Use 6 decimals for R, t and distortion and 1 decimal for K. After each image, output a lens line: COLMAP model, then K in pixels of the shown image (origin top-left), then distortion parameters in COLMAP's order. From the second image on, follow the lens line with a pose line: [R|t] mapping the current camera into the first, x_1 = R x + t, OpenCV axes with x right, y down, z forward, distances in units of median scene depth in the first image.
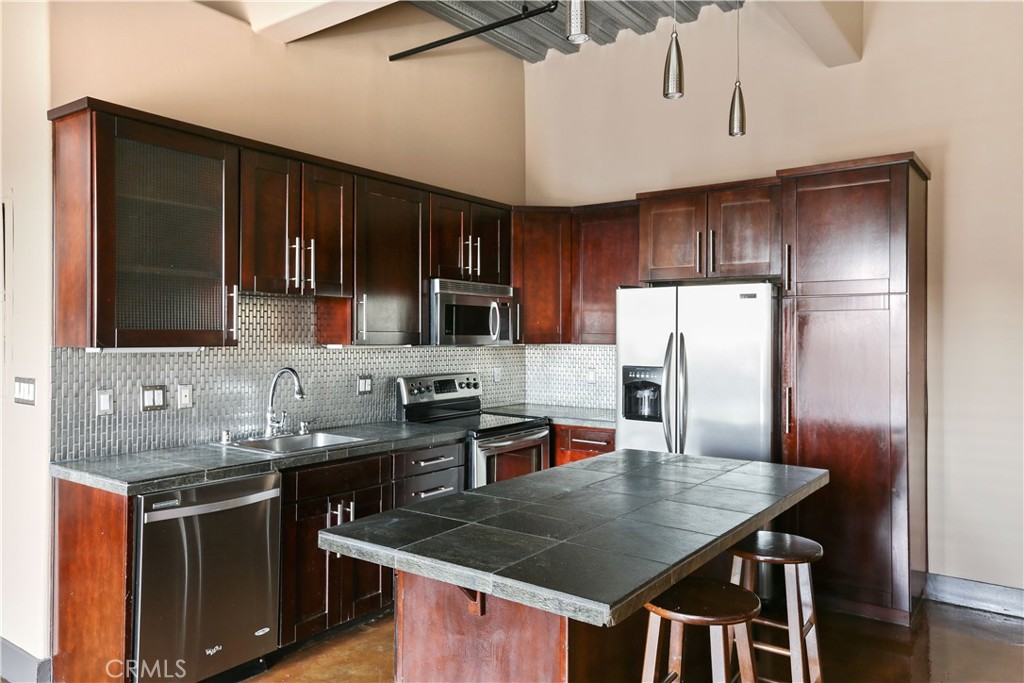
lens RADIAL K [[734.1, 0, 512.0], [0, 734.1, 341.5], [0, 0, 1]] dist [0.001864, 0.002618]
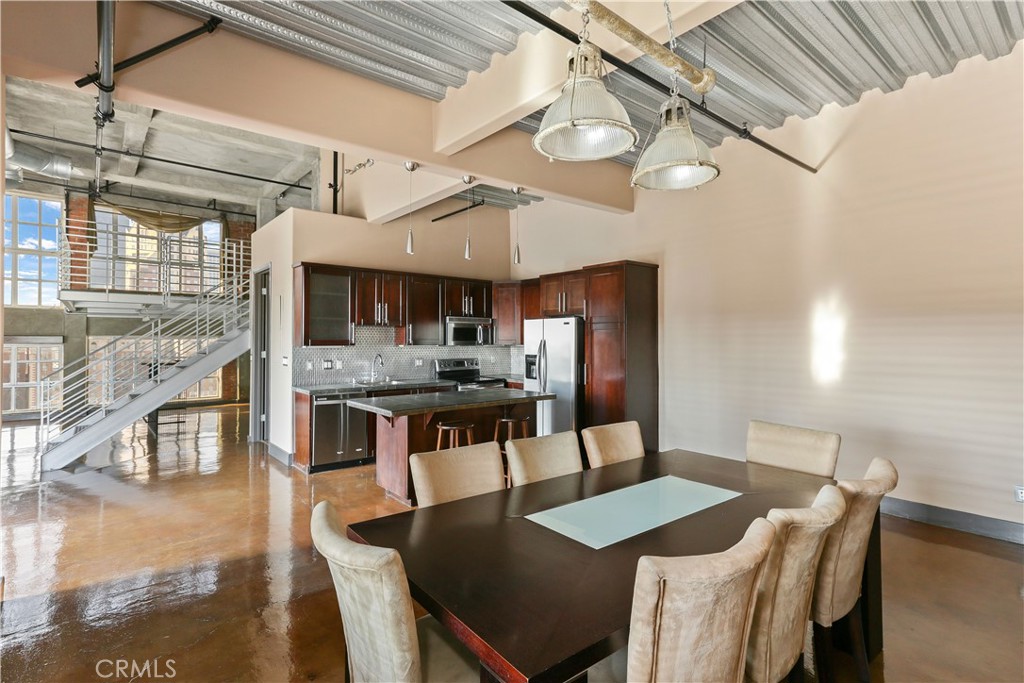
lens RADIAL K [[496.6, 0, 500.8], [0, 496.6, 340.1], [0, 0, 1]] dist [0.002091, 0.000238]
pose [[0.966514, -0.004168, -0.256581, 0.458743], [0.001309, 0.999935, -0.011313, 0.005866], [0.256611, 0.010598, 0.966457, -0.463492]]
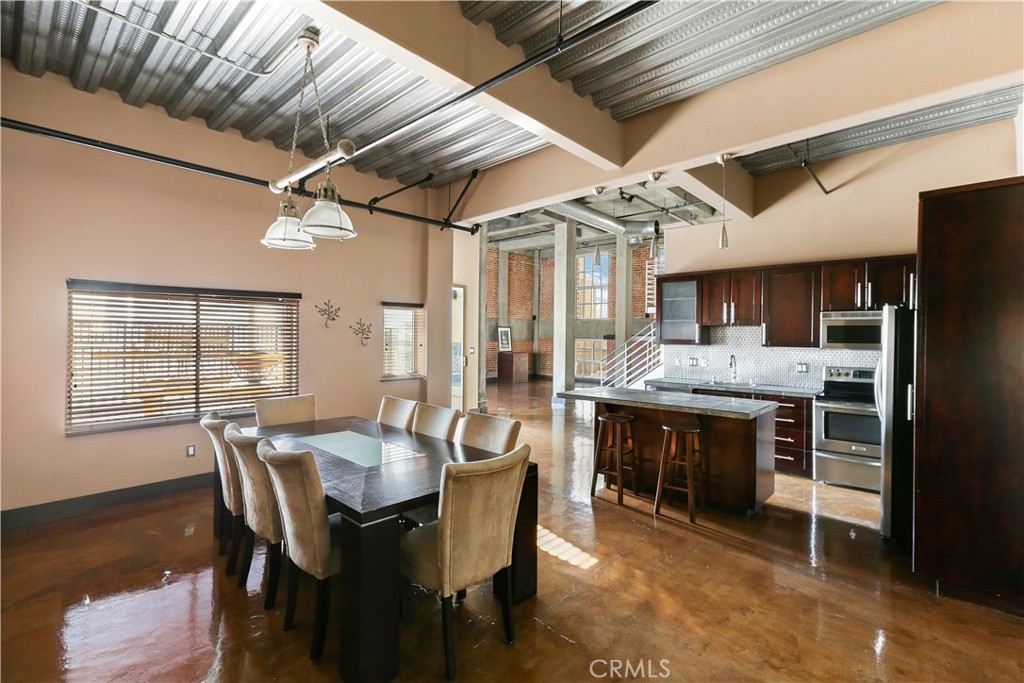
lens RADIAL K [[471.4, 0, 505.5], [0, 471.4, 335.6], [0, 0, 1]] dist [0.015692, 0.000305]
pose [[-0.124526, -0.011196, -0.992153, 1.166952], [-0.024448, 0.999667, -0.008212, 0.002389], [0.991915, 0.023233, -0.124758, 0.371340]]
